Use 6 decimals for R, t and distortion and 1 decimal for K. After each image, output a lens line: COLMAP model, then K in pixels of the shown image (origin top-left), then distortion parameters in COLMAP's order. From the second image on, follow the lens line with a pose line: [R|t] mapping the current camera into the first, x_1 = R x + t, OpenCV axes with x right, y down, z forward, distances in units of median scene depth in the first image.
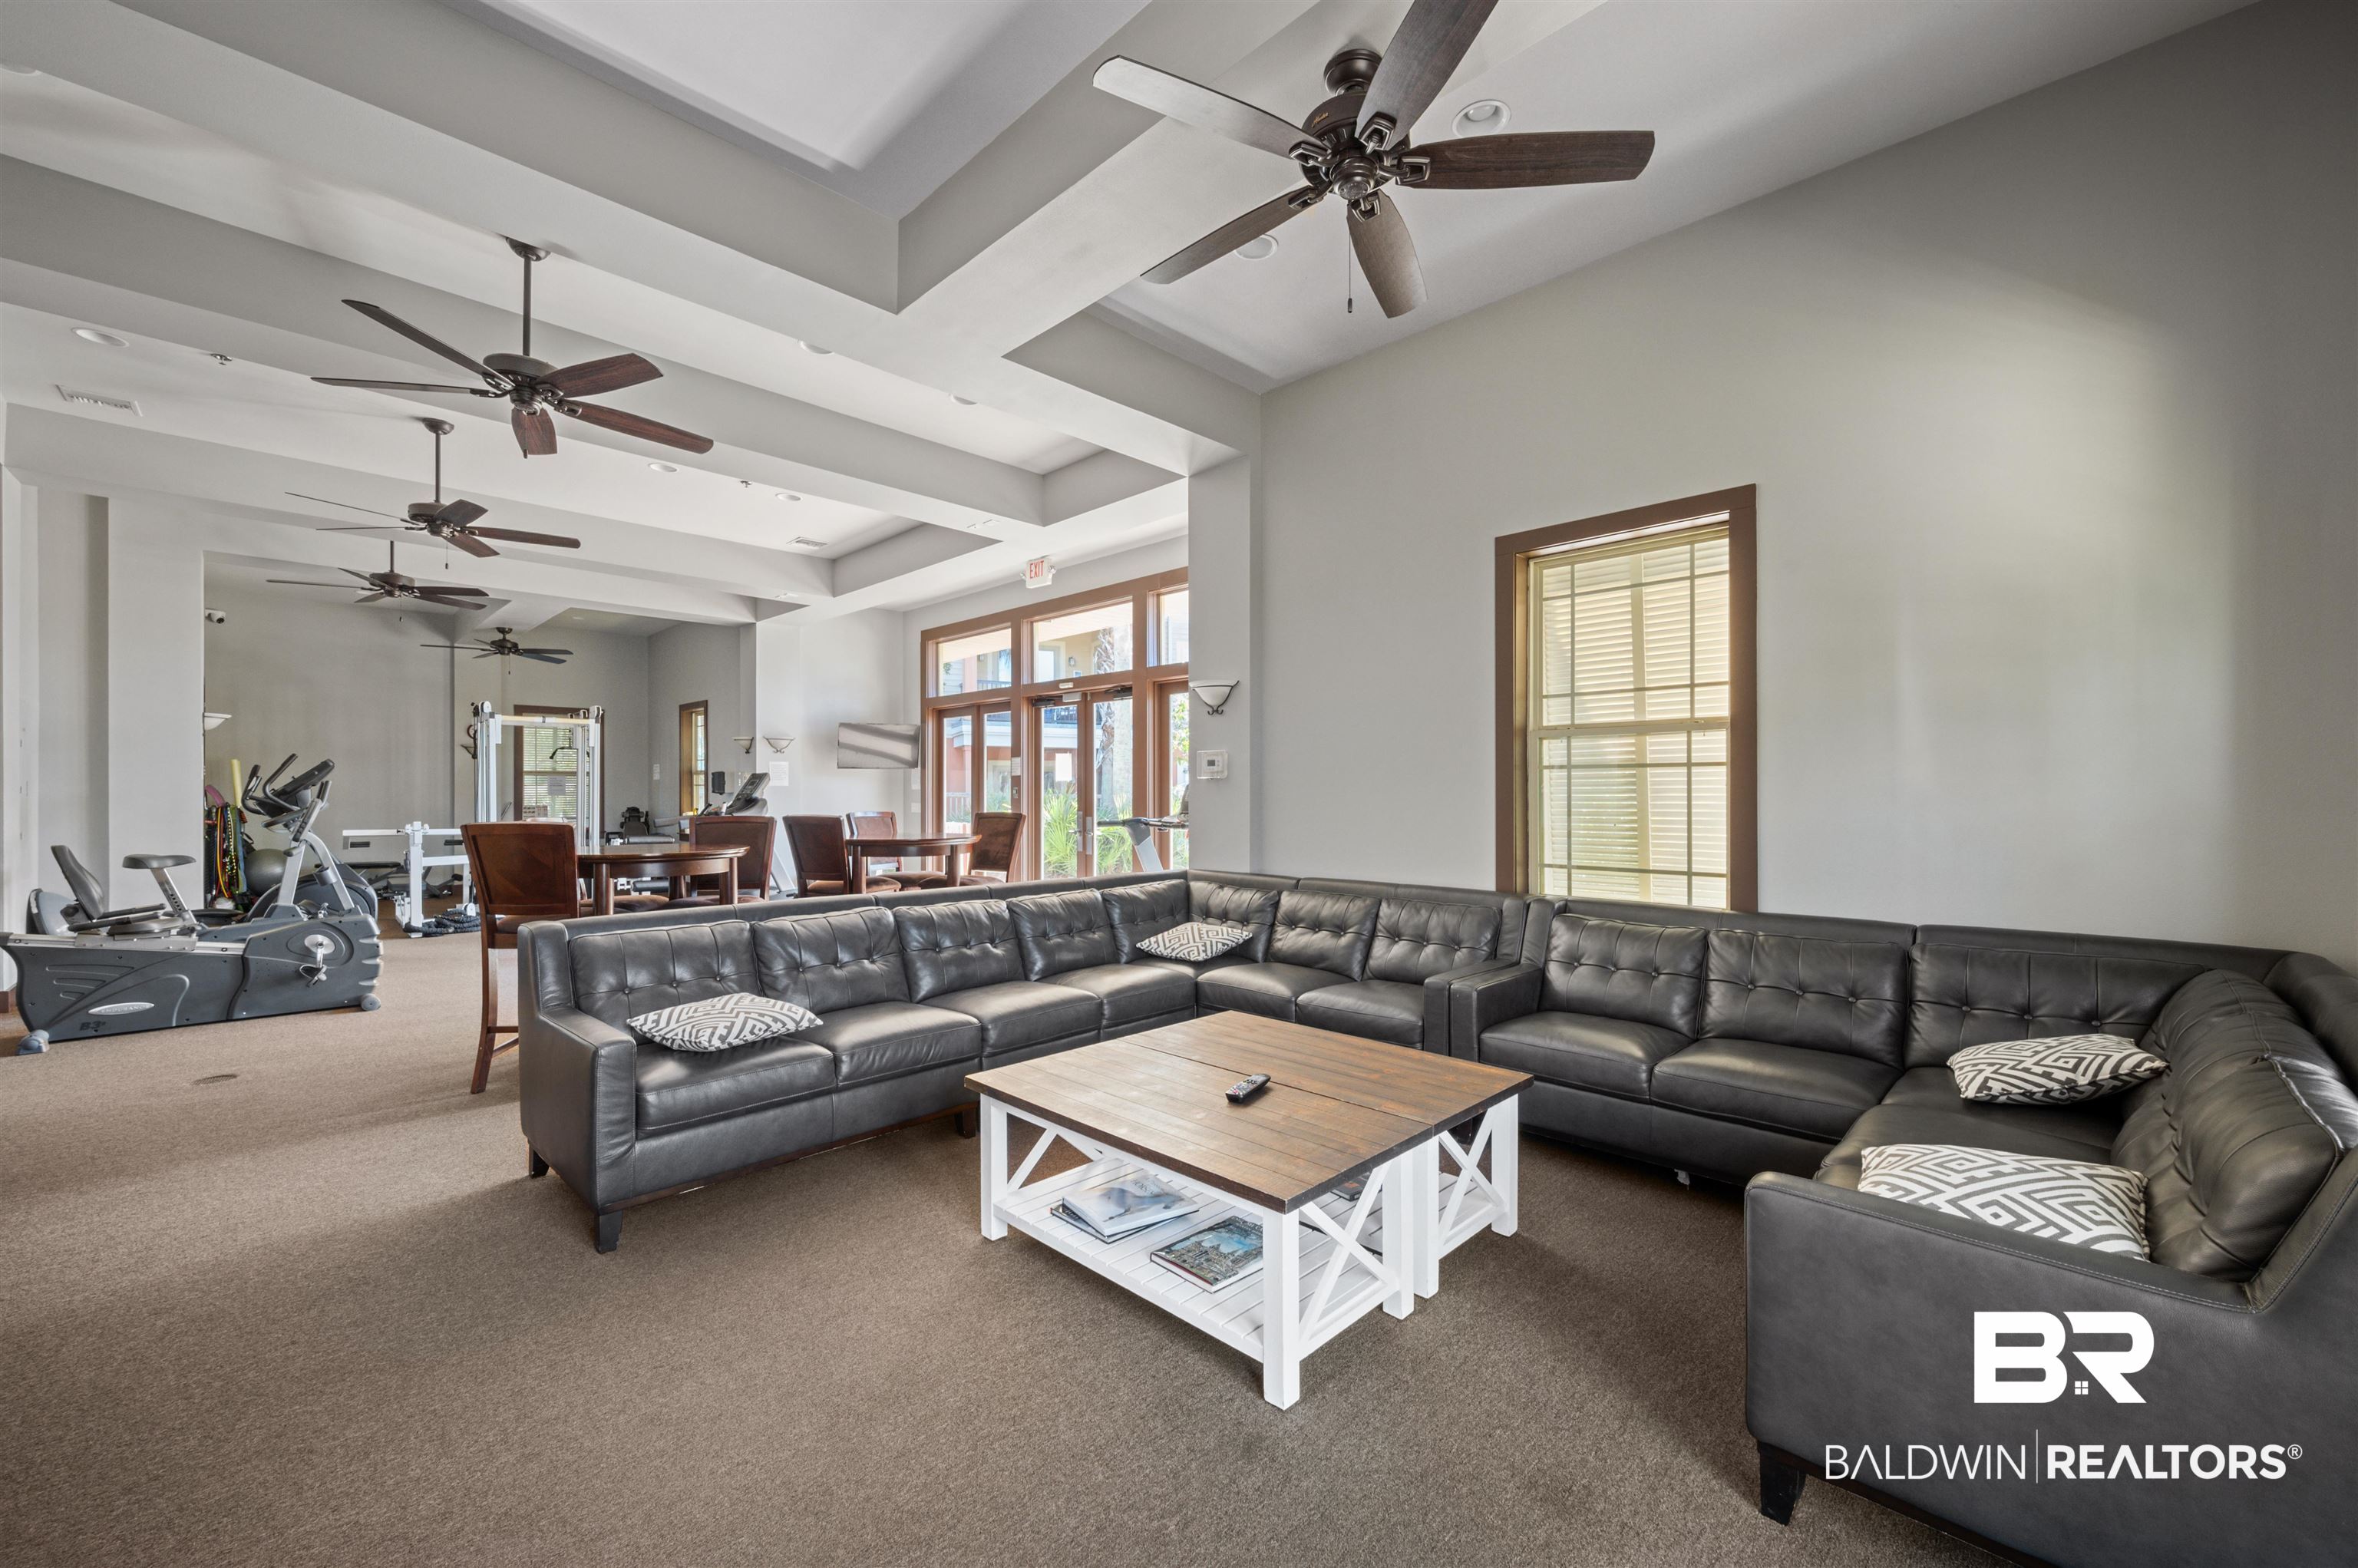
lens RADIAL K [[929.9, 0, 1181.6], [0, 929.9, 792.4], [0, 0, 1]] dist [-0.004588, 0.000395]
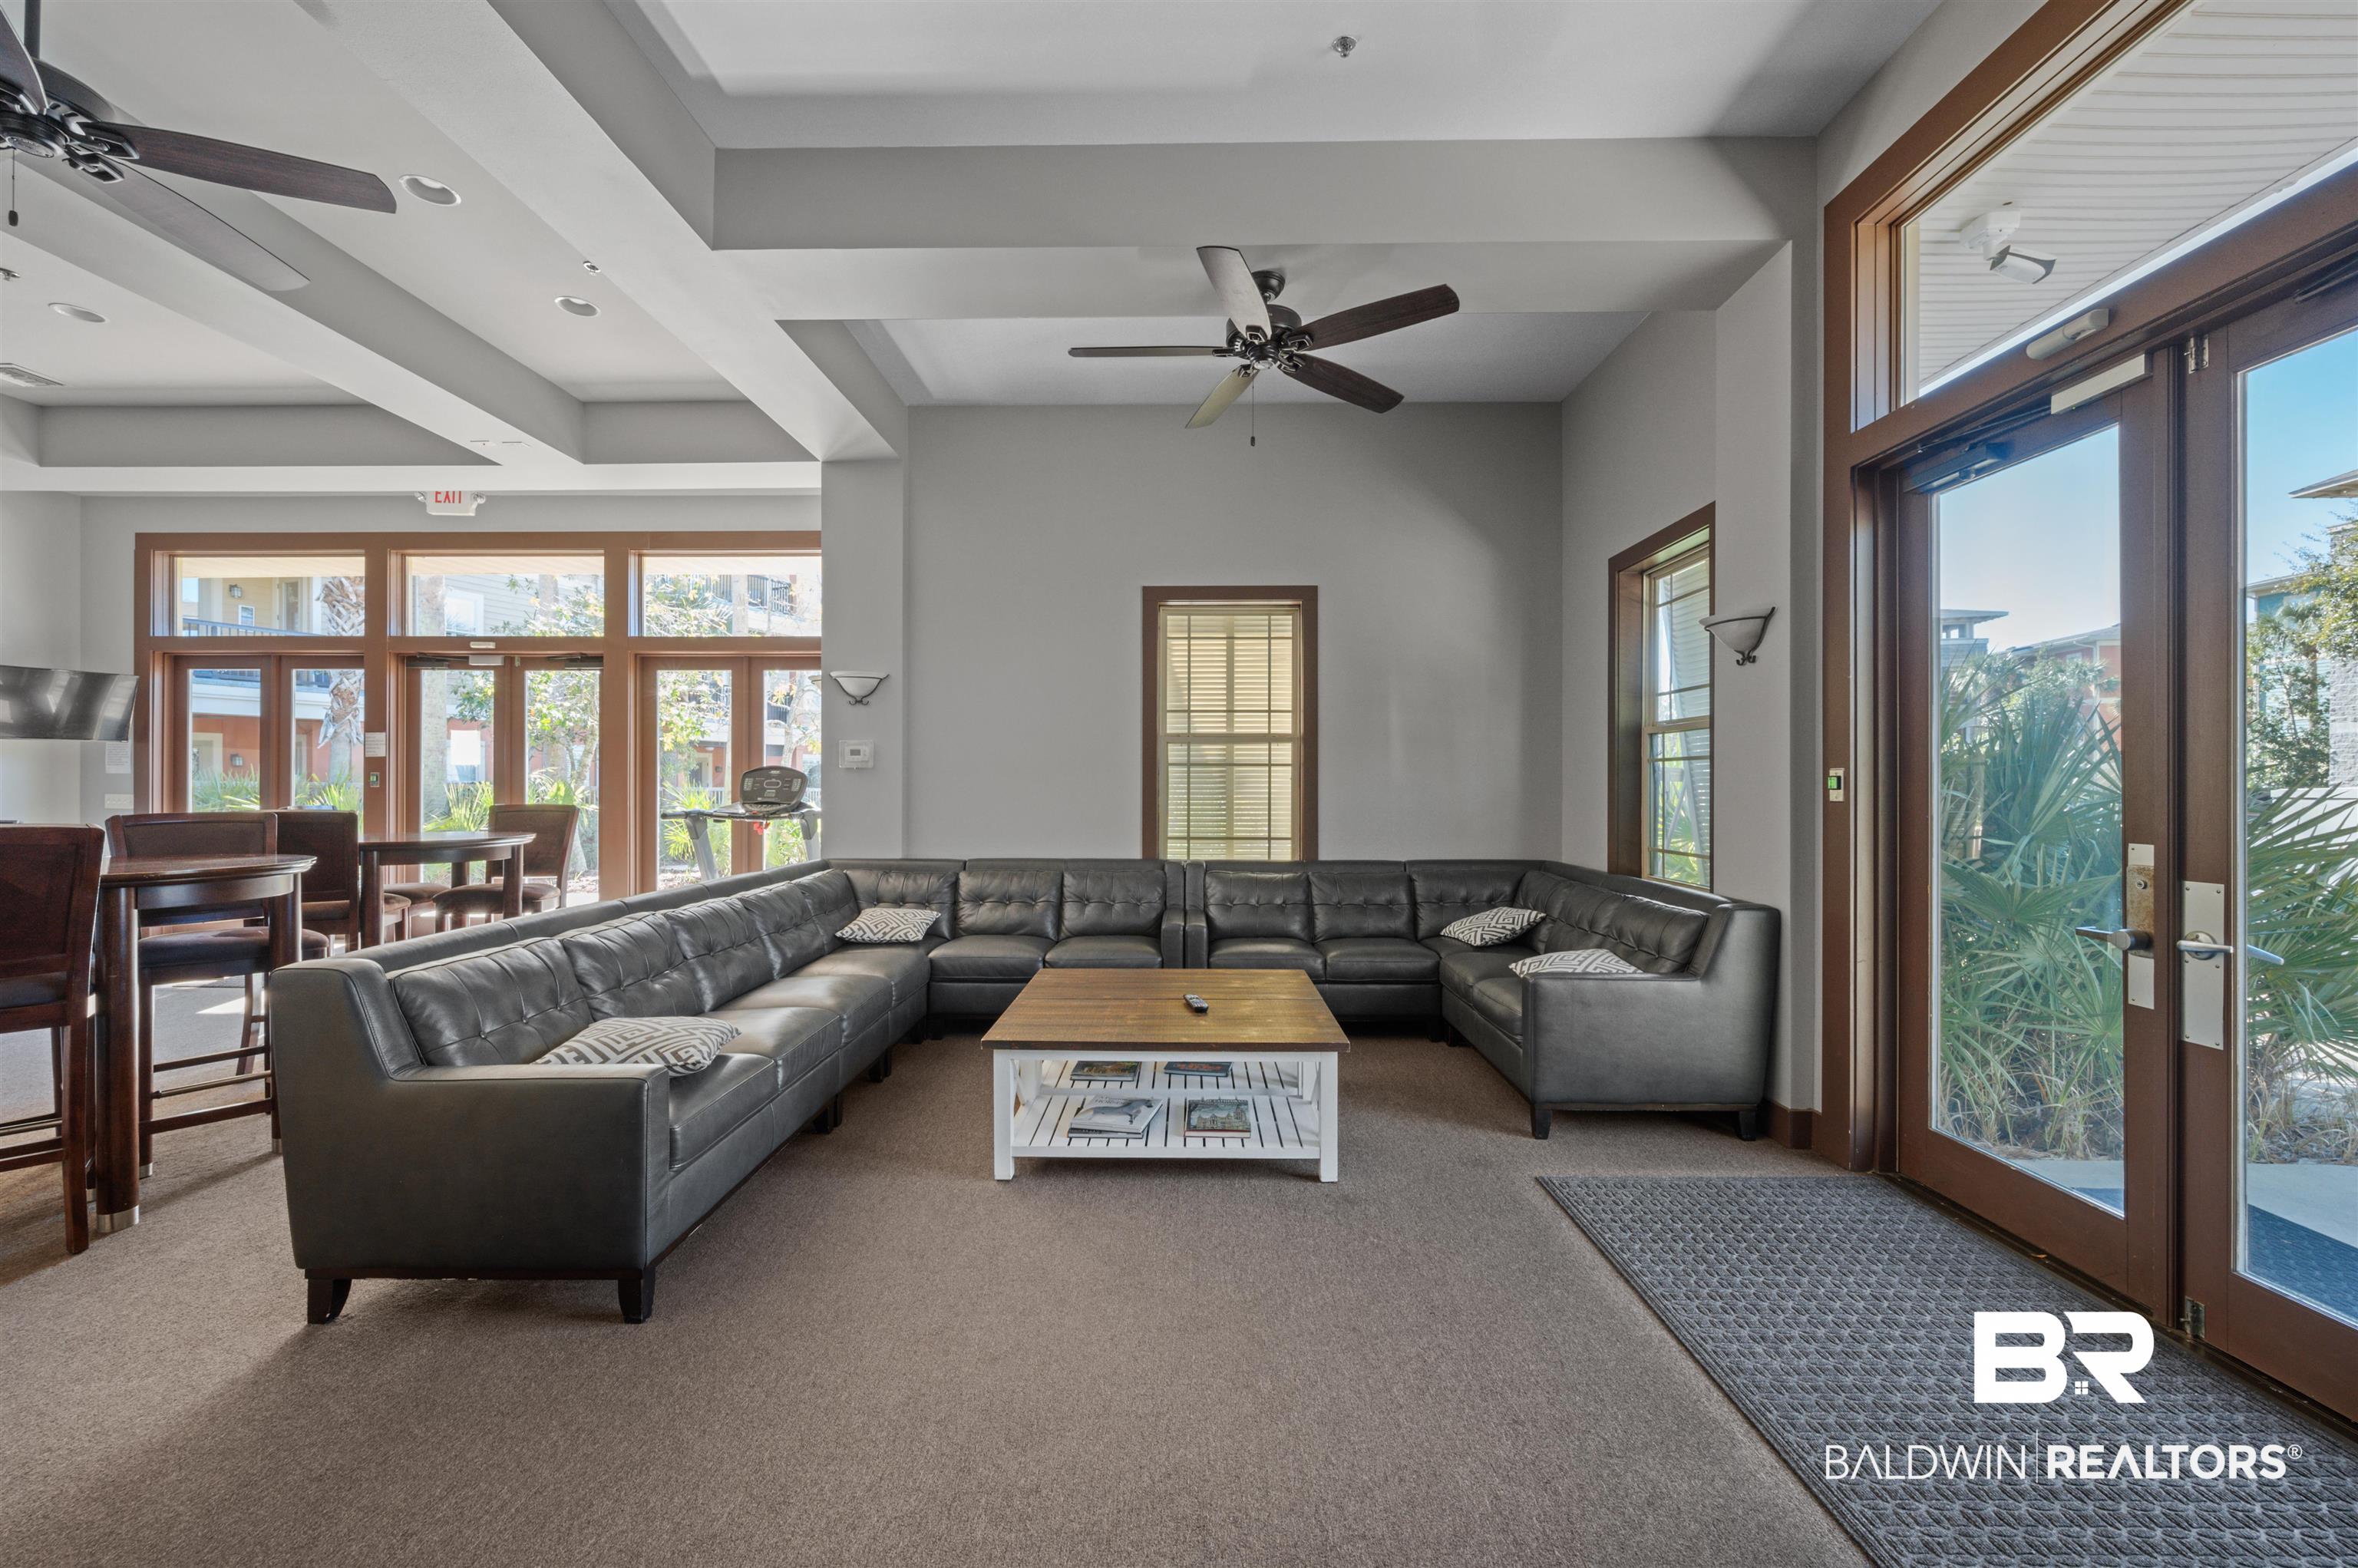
lens RADIAL K [[929.9, 0, 1191.0], [0, 929.9, 784.5], [0, 0, 1]] dist [-0.004588, 0.000395]
pose [[0.715522, 0.003379, 0.698582, -0.423464], [-0.004877, 0.999988, 0.000159, 0.001008], [-0.698573, -0.003521, 0.715530, 0.021910]]
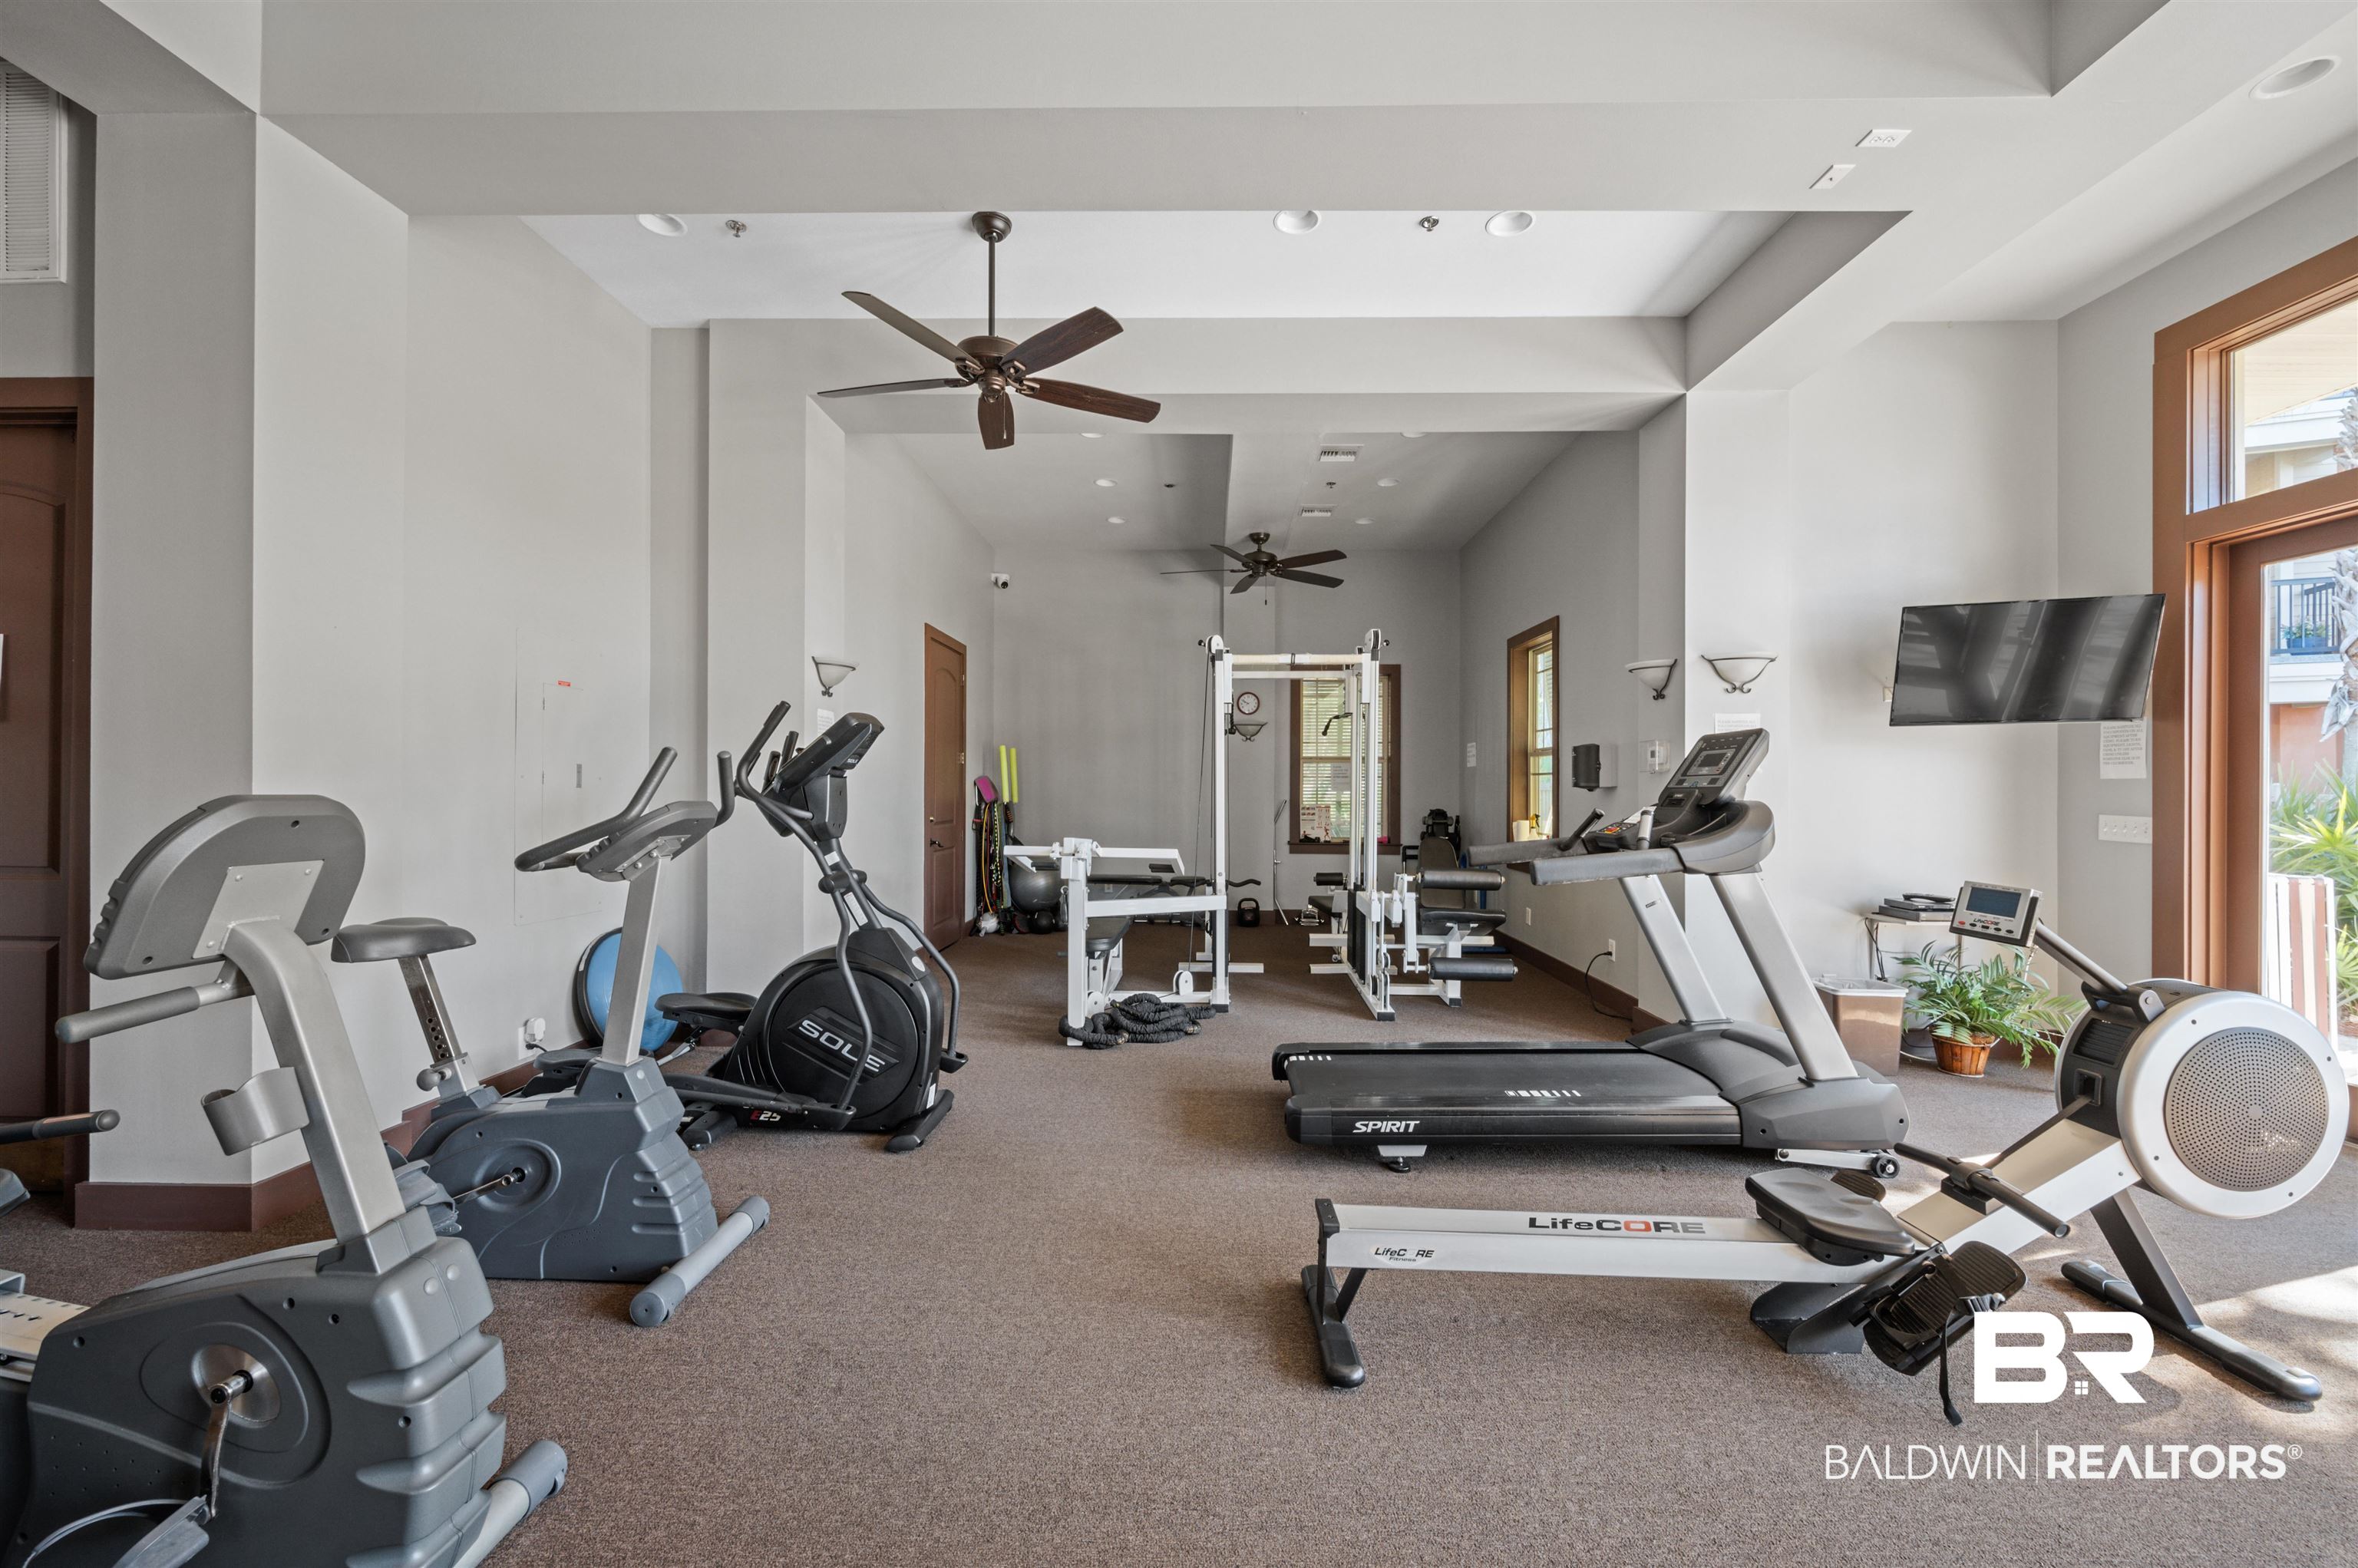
lens RADIAL K [[929.9, 0, 1181.4], [0, 929.9, 789.1], [0, 0, 1]] dist [-0.004588, 0.000395]
pose [[0.686047, 0.002291, -0.727554, -0.581048], [-0.003625, 0.999993, -0.000270, 0.004750], [0.727548, 0.002822, 0.686051, 1.020032]]
